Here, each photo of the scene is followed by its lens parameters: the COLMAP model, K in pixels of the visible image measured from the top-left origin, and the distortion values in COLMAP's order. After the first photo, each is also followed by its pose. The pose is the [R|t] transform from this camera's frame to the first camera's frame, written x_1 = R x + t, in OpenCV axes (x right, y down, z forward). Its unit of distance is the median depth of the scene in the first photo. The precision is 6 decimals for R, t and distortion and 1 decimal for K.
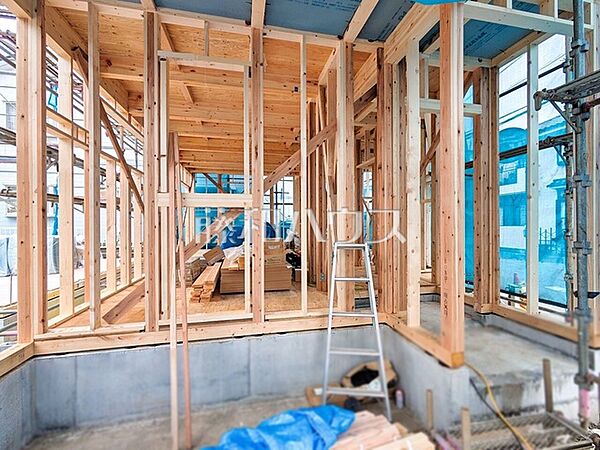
lens RADIAL K [[240.4, 0, 302.5], [0, 240.4, 225.6], [0, 0, 1]] dist [0.000674, 0.000080]
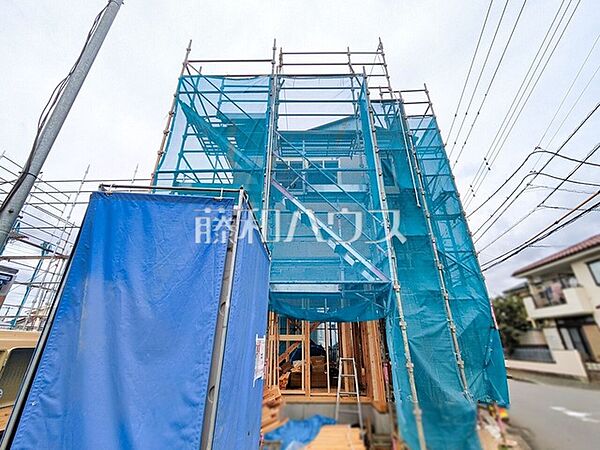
lens RADIAL K [[276.0, 0, 302.5], [0, 276.0, 219.0], [0, 0, 1]] dist [0.002953, -0.000242]
pose [[0.978137, -0.084518, -0.190012, 0.352785], [-0.005147, 0.903572, -0.428406, -0.000388], [0.207898, 0.420018, 0.883382, -1.770711]]
